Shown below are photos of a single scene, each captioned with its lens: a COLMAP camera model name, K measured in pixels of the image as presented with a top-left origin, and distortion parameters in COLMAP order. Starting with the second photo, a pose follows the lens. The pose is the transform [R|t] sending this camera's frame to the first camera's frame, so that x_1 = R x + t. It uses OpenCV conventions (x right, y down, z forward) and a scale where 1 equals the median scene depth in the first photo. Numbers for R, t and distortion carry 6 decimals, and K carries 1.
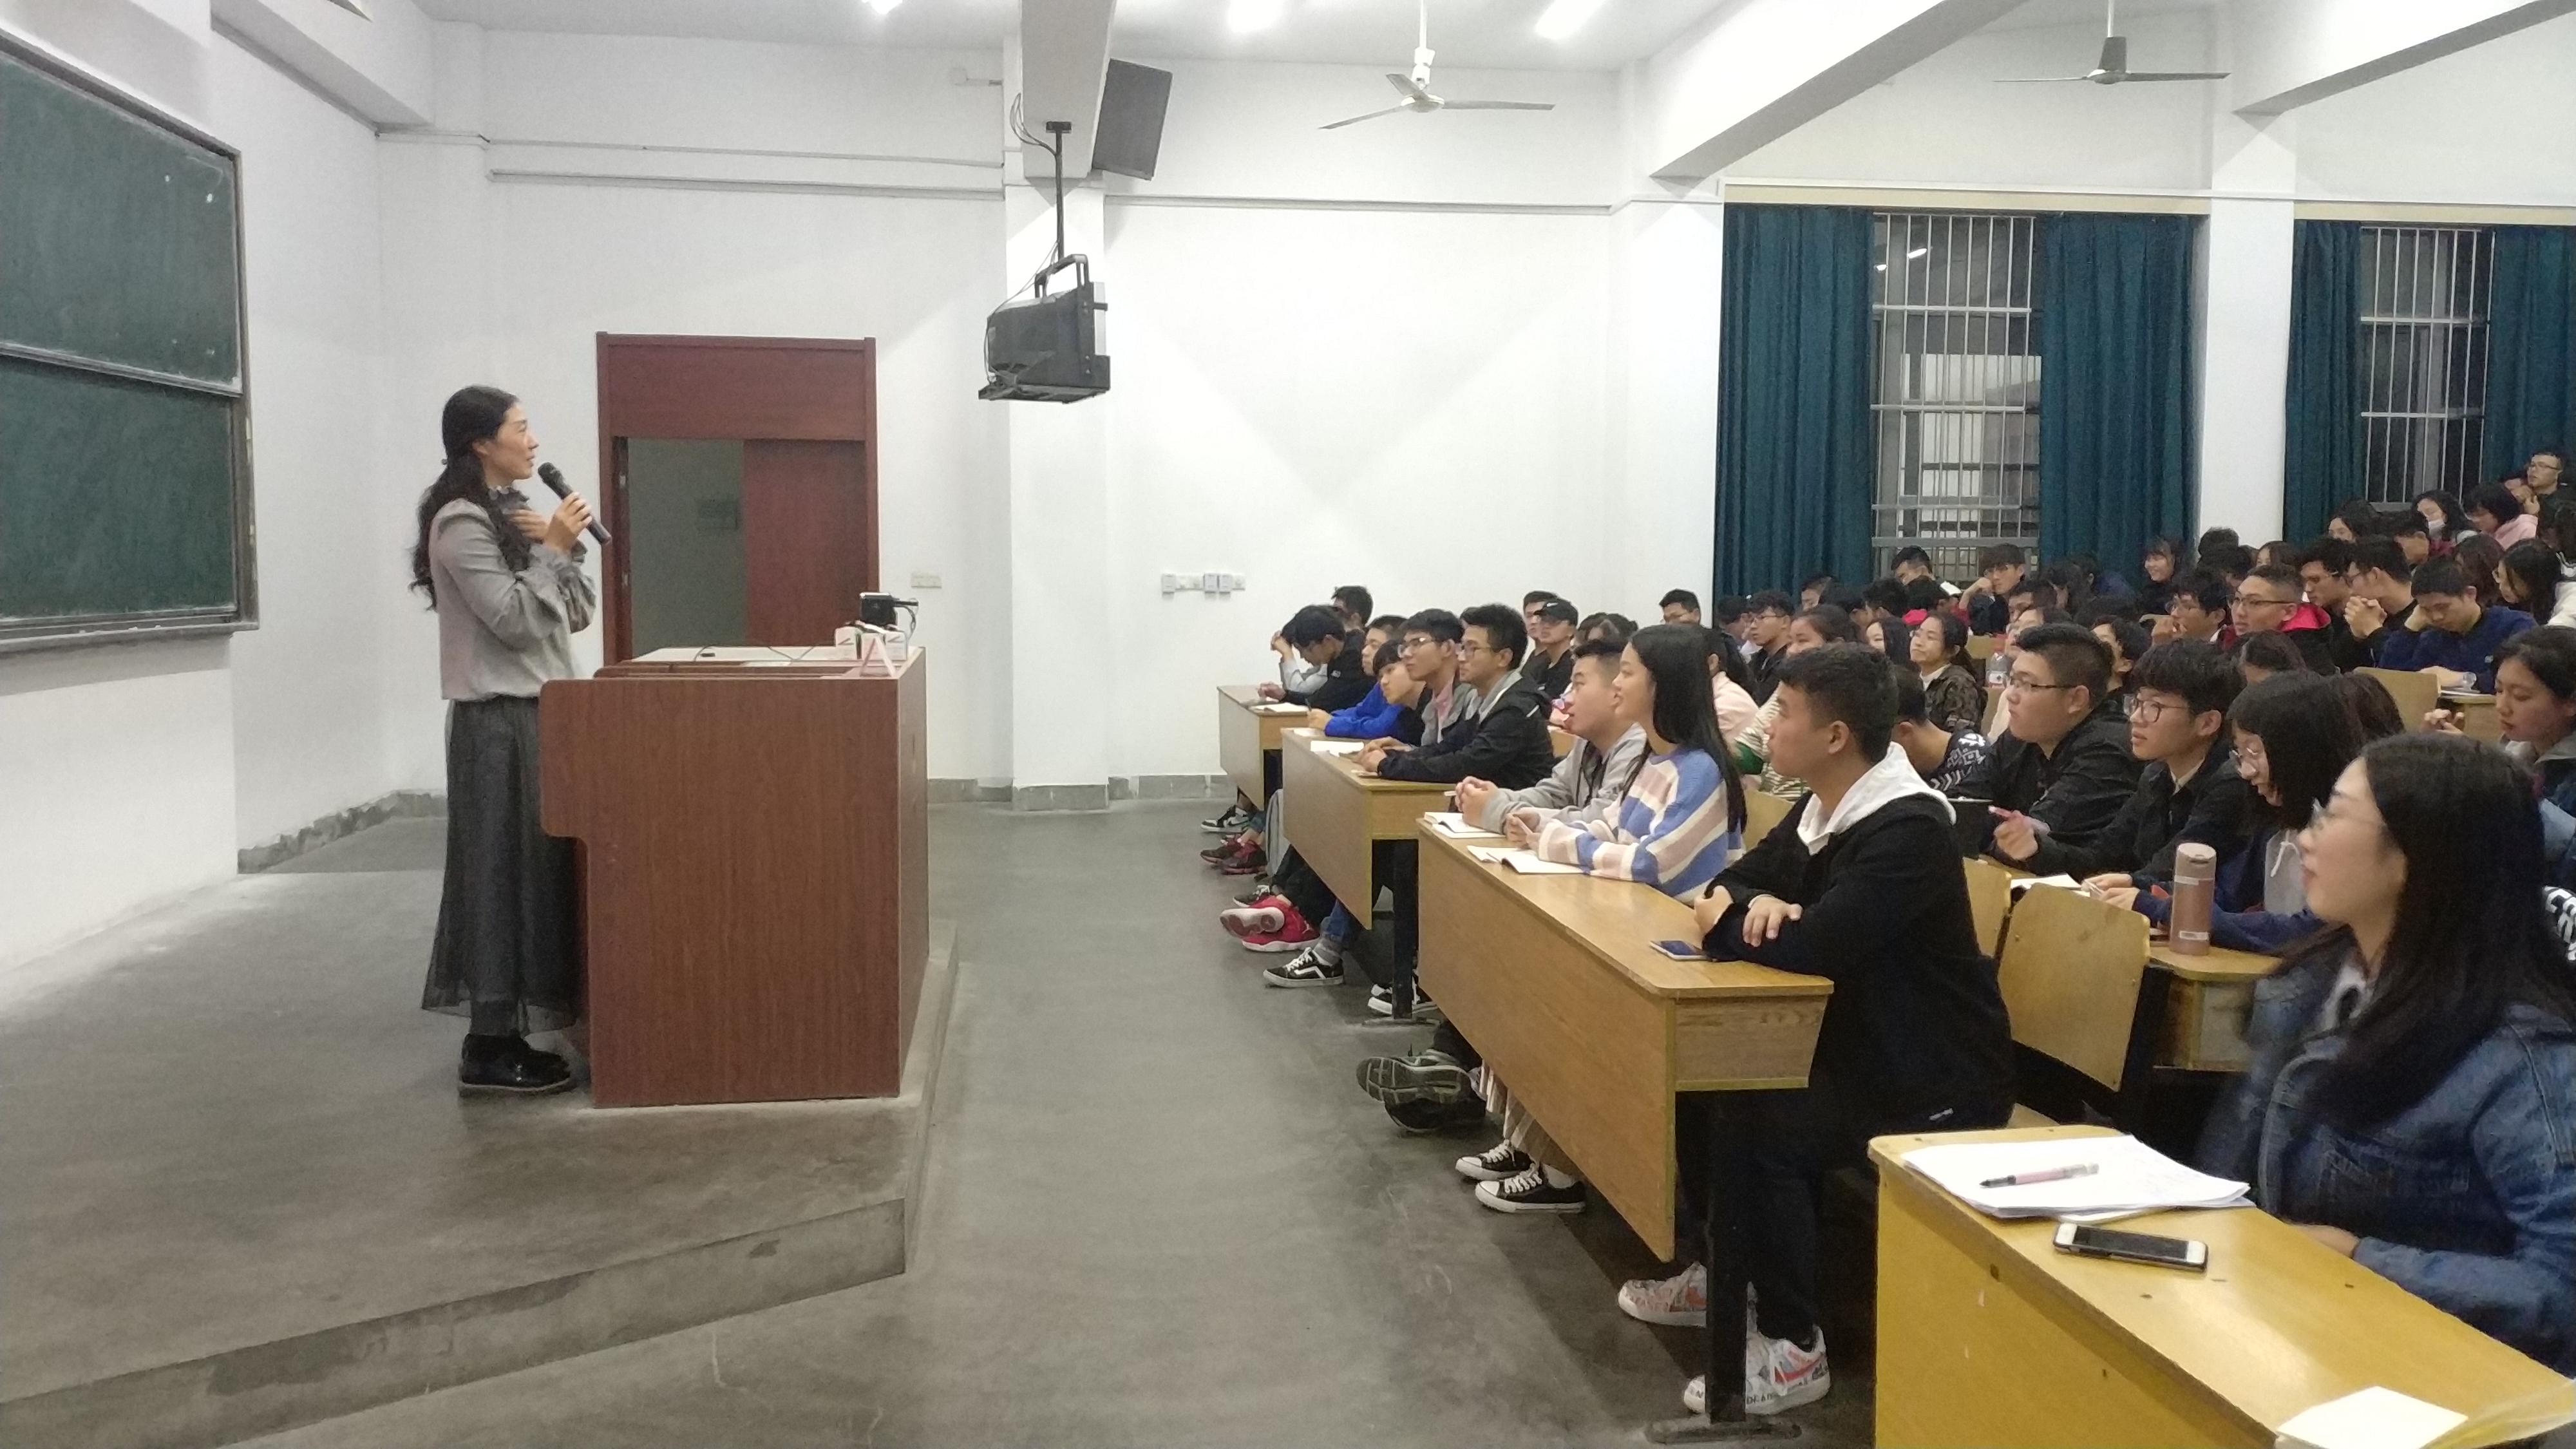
lens RADIAL K [[1982.1, 0, 1288.0], [0, 1982.1, 724.5], [0, 0, 1]] dist [-0.010592, 0.004983]
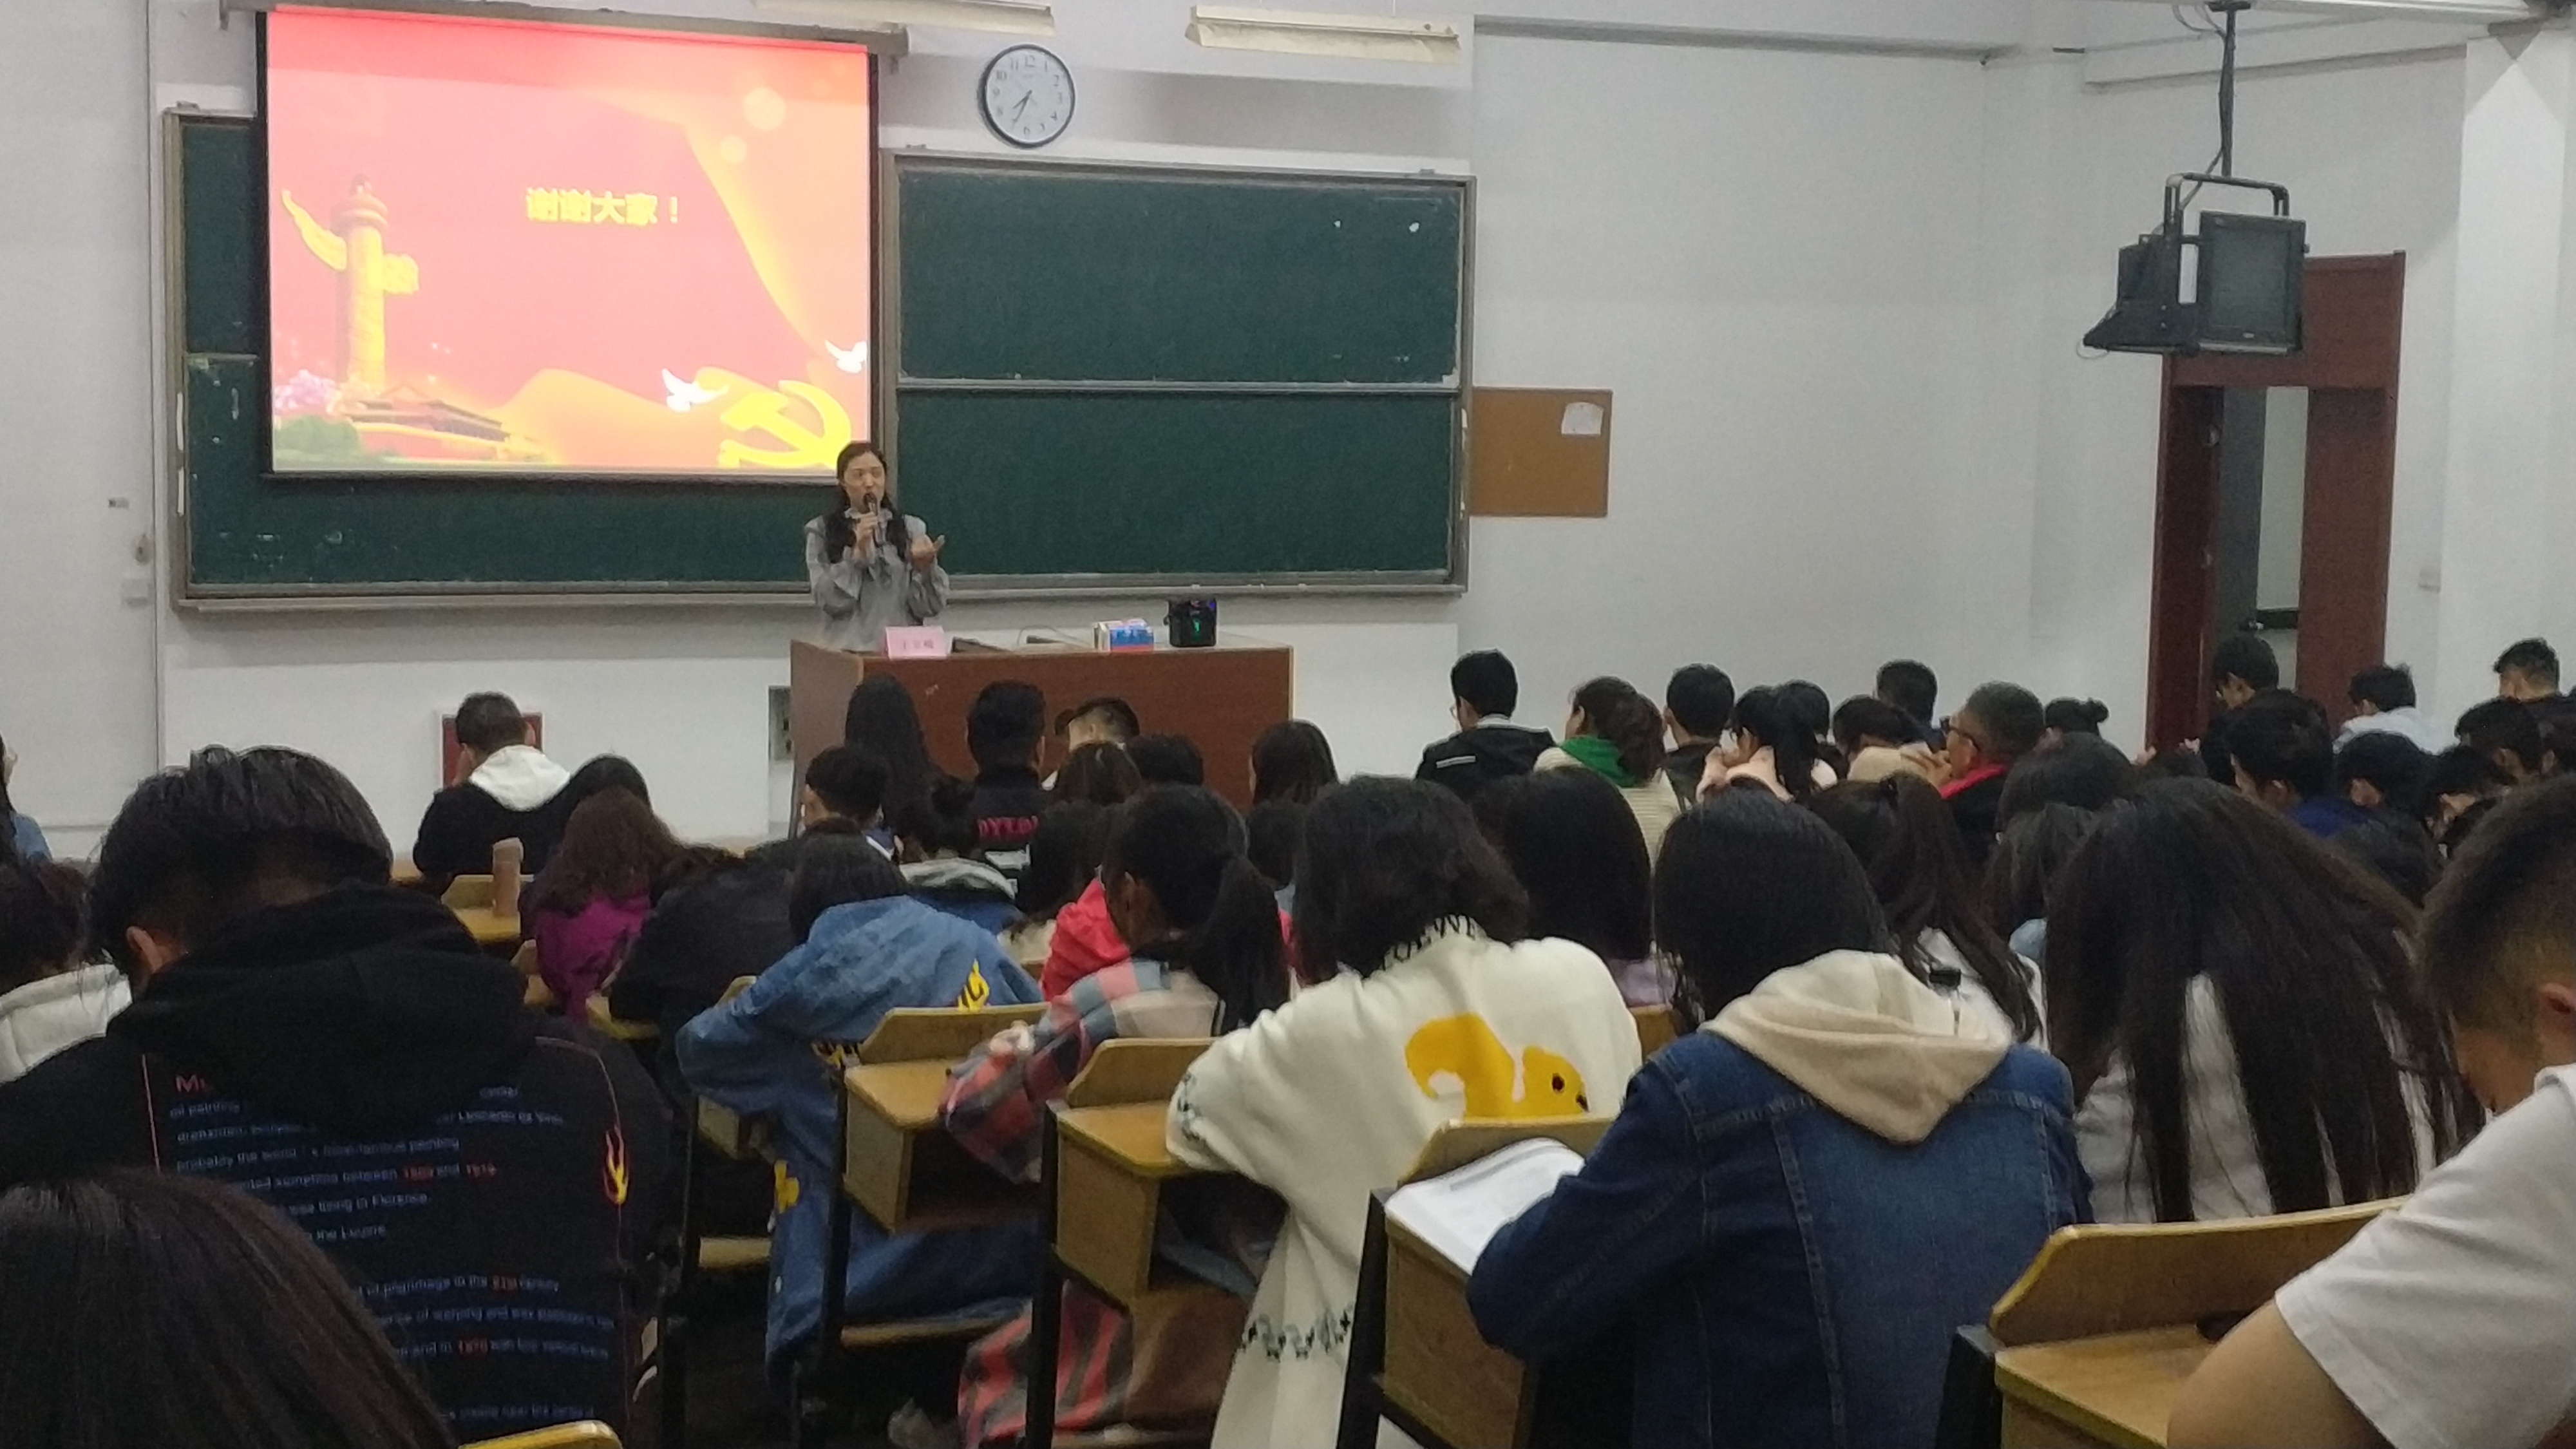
lens RADIAL K [[3115.6, 0, 1288.0], [0, 3115.6, 724.5], [0, 0, 1]] dist [0.331599, -1.074235]
pose [[0.325941, 0.092354, -0.940868, 0.229649], [-0.092116, 0.993584, 0.065617, -0.016231], [0.940892, 0.065282, 0.332357, 0.060341]]
